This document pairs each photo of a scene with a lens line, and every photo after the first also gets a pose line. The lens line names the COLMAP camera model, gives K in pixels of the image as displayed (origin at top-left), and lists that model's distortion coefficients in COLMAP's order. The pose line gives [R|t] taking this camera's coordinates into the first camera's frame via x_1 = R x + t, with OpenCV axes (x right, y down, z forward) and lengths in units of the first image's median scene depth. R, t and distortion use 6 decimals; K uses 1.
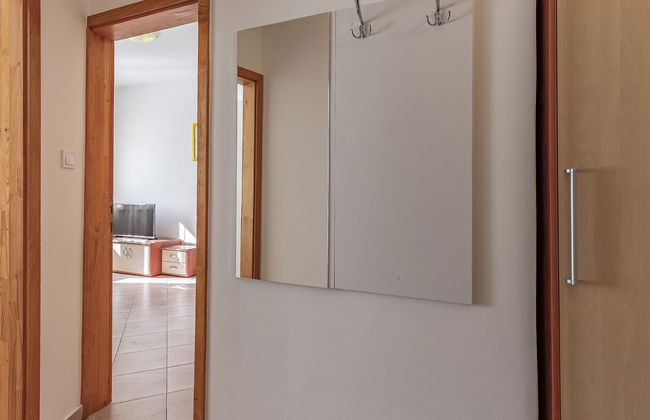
lens RADIAL K [[343.7, 0, 325.0], [0, 343.7, 210.0], [0, 0, 1]] dist [-0.001232, 0.000281]
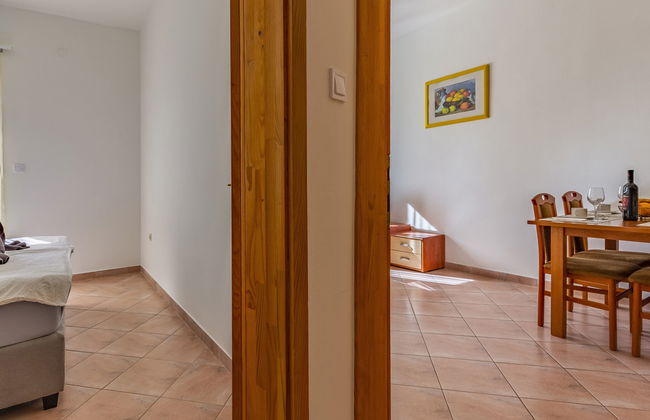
lens RADIAL K [[343.7, 0, 325.0], [0, 343.7, 210.0], [0, 0, 1]] dist [-0.001232, 0.000281]
pose [[0.863667, 0.023138, -0.503532, -0.434039], [-0.002169, 0.999107, 0.042190, 0.038874], [0.504058, -0.035346, 0.862946, 0.440676]]
